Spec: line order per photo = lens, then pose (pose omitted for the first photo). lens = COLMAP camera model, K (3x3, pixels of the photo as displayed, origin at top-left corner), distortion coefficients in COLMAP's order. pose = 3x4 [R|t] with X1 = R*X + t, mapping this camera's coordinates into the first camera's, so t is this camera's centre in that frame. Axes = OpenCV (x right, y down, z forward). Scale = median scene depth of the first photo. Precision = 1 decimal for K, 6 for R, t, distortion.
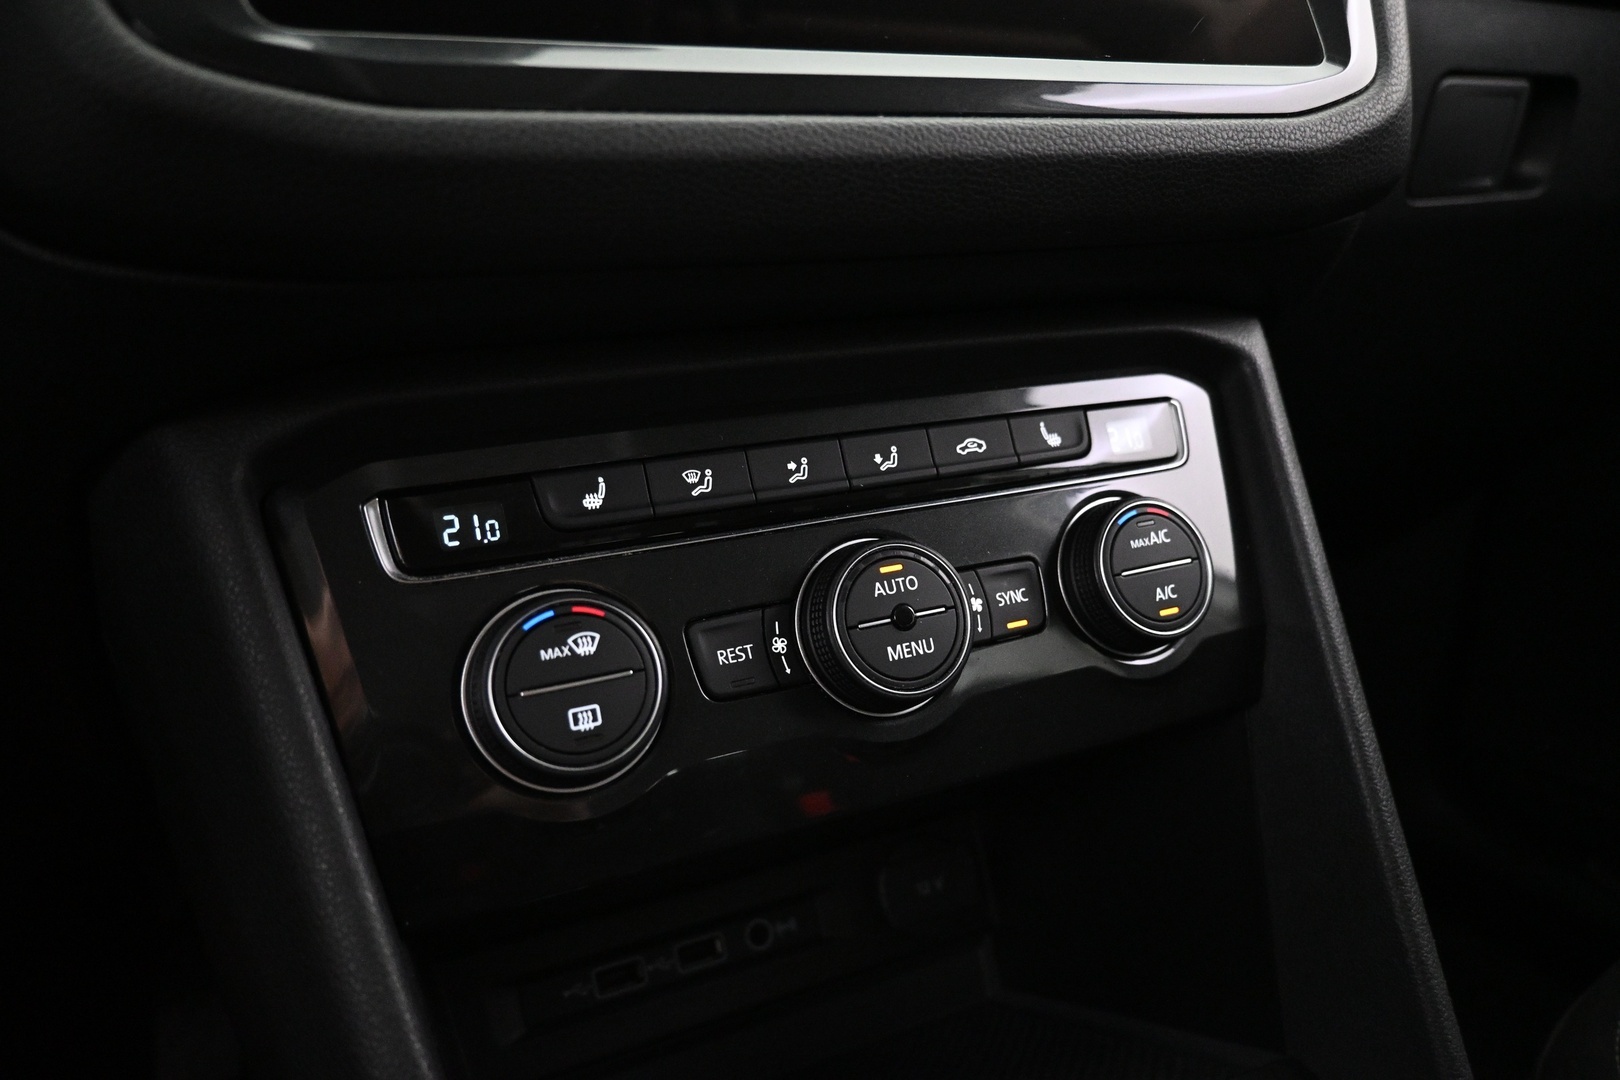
lens RADIAL K [[1098.9, 0, 810.0], [0, 1098.9, 540.0], [0, 0, 1]] dist [0.001592, -0.001884]
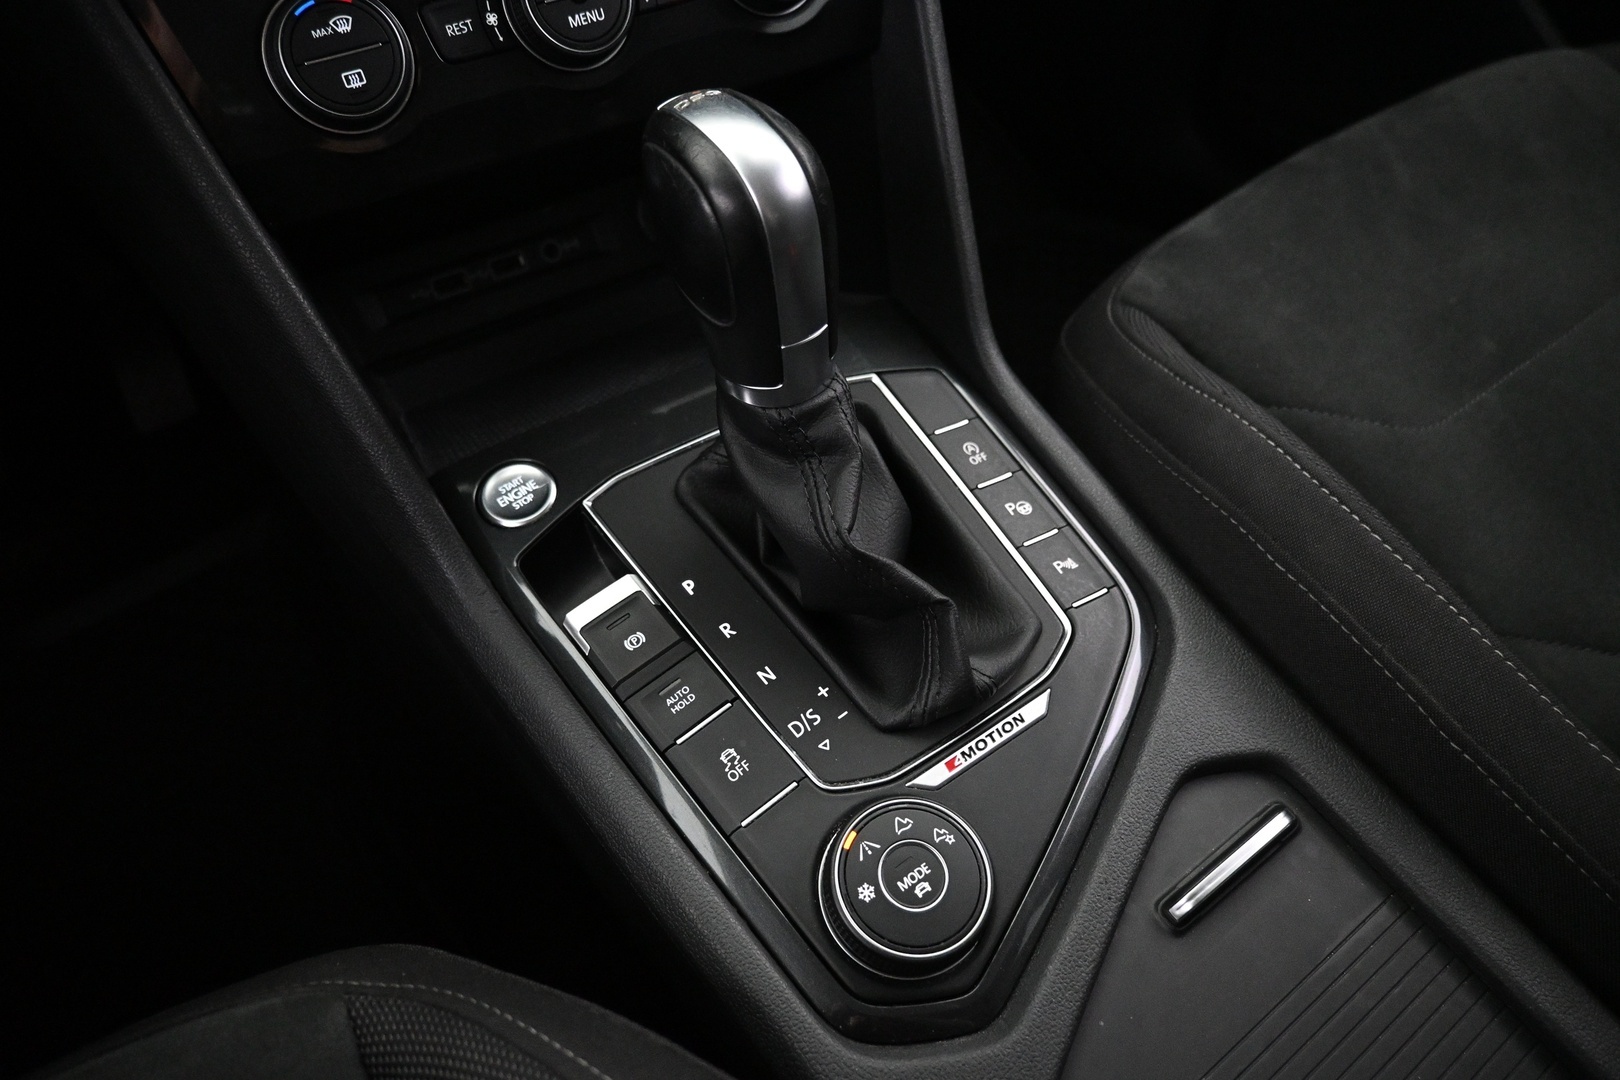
lens RADIAL K [[1098.9, 0, 810.0], [0, 1098.9, 540.0], [0, 0, 1]] dist [0.001592, -0.001884]
pose [[0.994934, -0.078143, 0.063246, 0.239483], [0.034427, 0.855926, 0.515950, -0.045487], [-0.094452, -0.511159, 0.854281, -0.583139]]
